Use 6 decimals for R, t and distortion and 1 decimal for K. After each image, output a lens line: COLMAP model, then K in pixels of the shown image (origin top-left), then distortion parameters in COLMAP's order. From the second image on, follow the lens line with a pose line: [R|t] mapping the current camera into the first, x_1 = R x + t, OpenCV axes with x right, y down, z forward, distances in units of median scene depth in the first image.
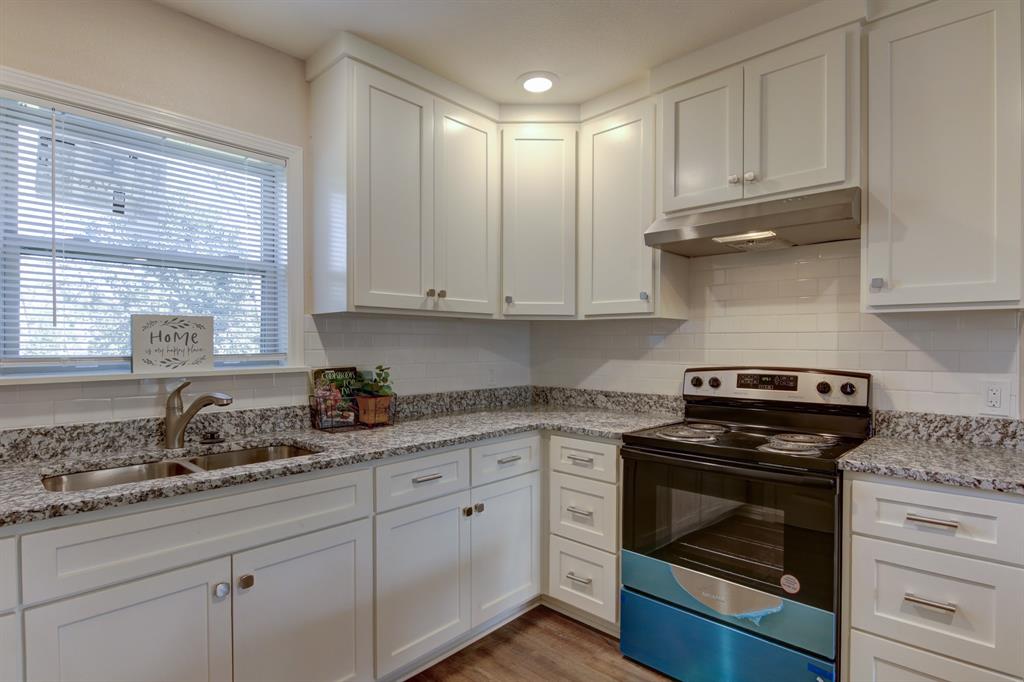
lens RADIAL K [[545.8, 0, 508.8], [0, 545.8, 345.7], [0, 0, 1]] dist [-0.016512, -0.001125]
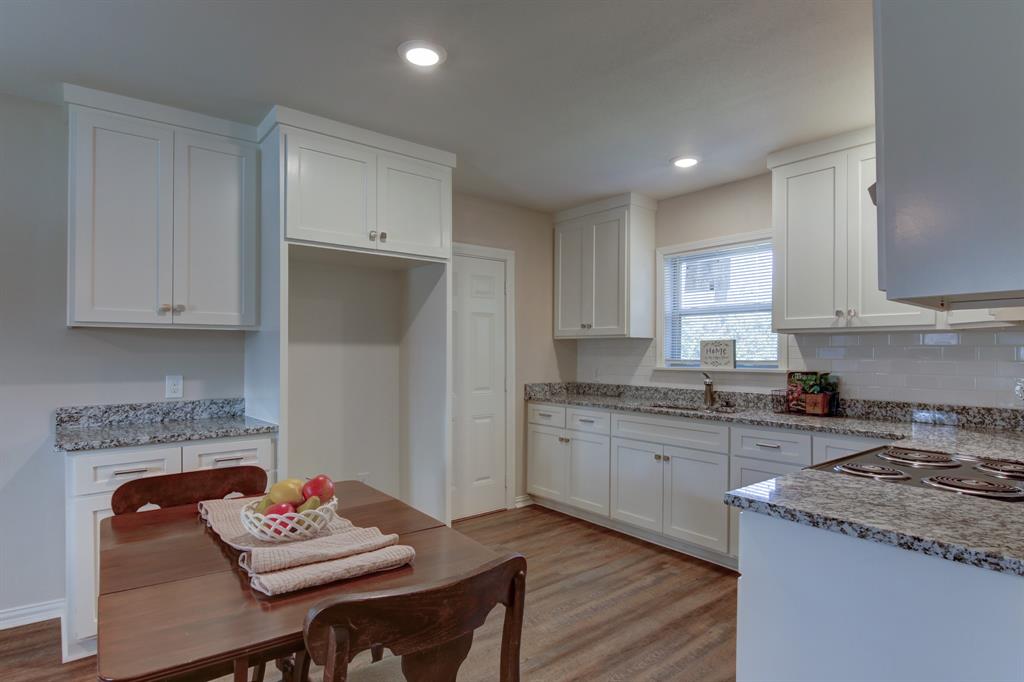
lens RADIAL K [[545.8, 0, 505.8], [0, 545.8, 351.8], [0, 0, 1]] dist [-0.016512, -0.001125]
pose [[-0.164096, -0.006938, -0.986420, 1.326027], [-0.015544, 0.999869, -0.004447, 0.007356], [0.986322, 0.014603, -0.164182, 0.507579]]
